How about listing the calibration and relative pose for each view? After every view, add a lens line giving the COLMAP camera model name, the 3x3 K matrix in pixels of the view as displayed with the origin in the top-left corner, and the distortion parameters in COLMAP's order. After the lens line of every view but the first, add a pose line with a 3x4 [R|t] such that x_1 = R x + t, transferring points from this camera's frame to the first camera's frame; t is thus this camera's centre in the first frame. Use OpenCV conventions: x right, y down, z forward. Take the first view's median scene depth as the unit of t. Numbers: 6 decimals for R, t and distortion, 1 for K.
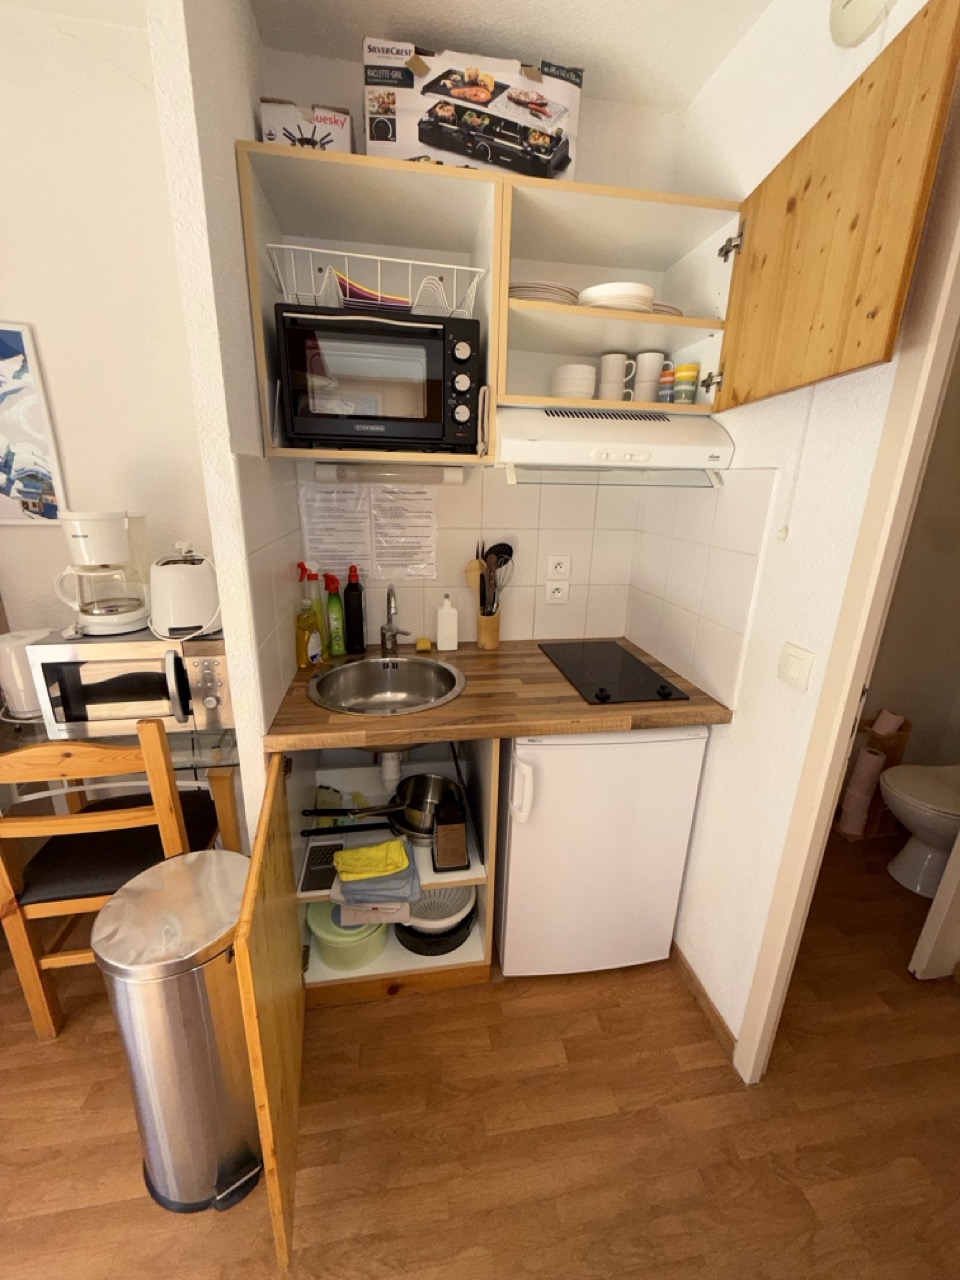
lens RADIAL K [[513.6, 0, 479.7], [0, 513.6, 638.4], [0, 0, 1]] dist [-0.000916, -0.000065]
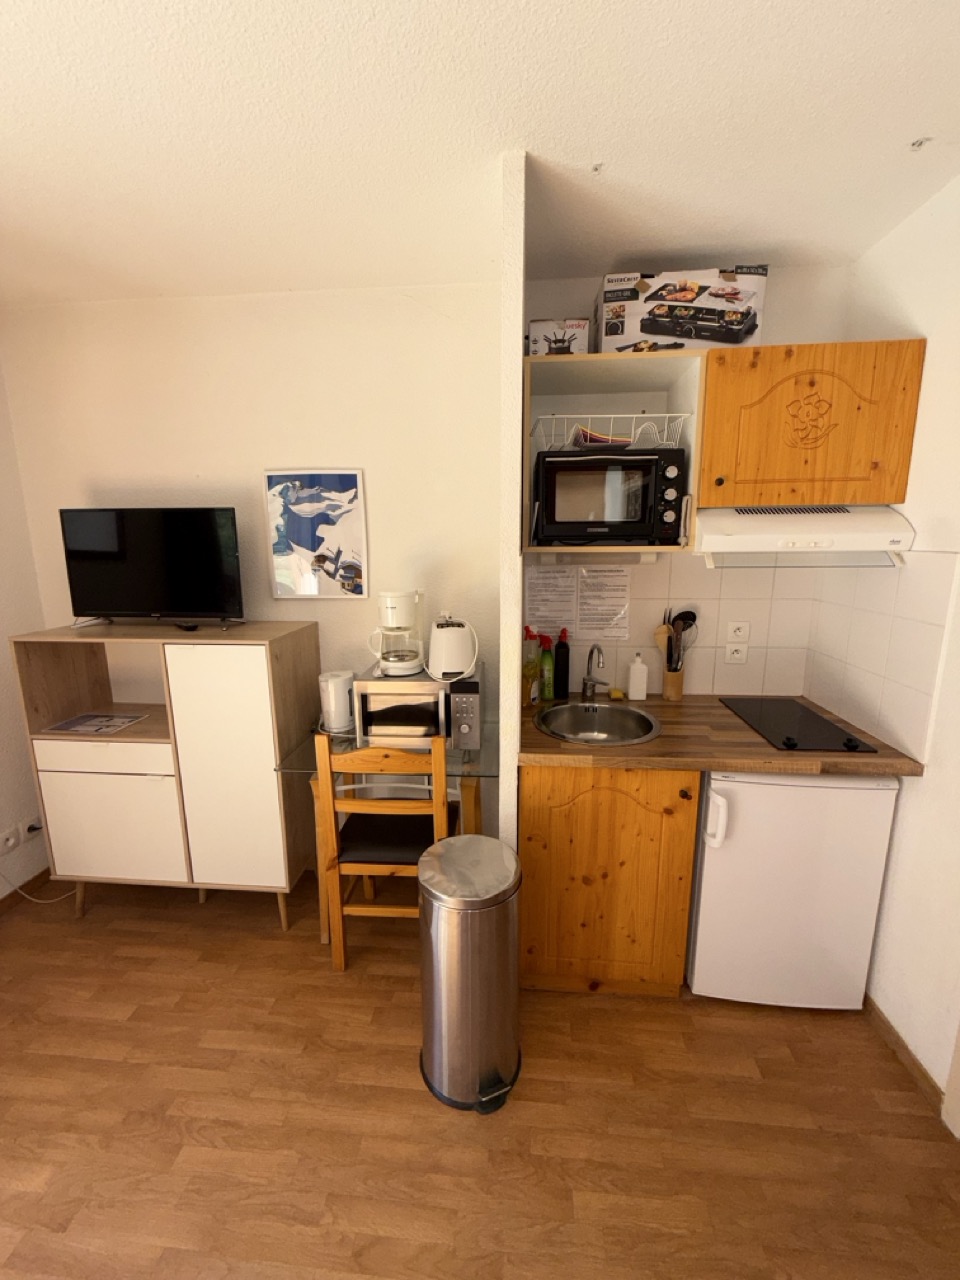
lens RADIAL K [[512.5, 0, 478.0], [0, 512.5, 637.9], [0, 0, 1]] dist [-0.000647, -0.000208]
pose [[0.967368, 0.016517, -0.252838, -0.152222], [-0.044381, 0.993492, -0.104903, 0.027134], [0.249460, 0.112701, 0.961805, -0.311078]]
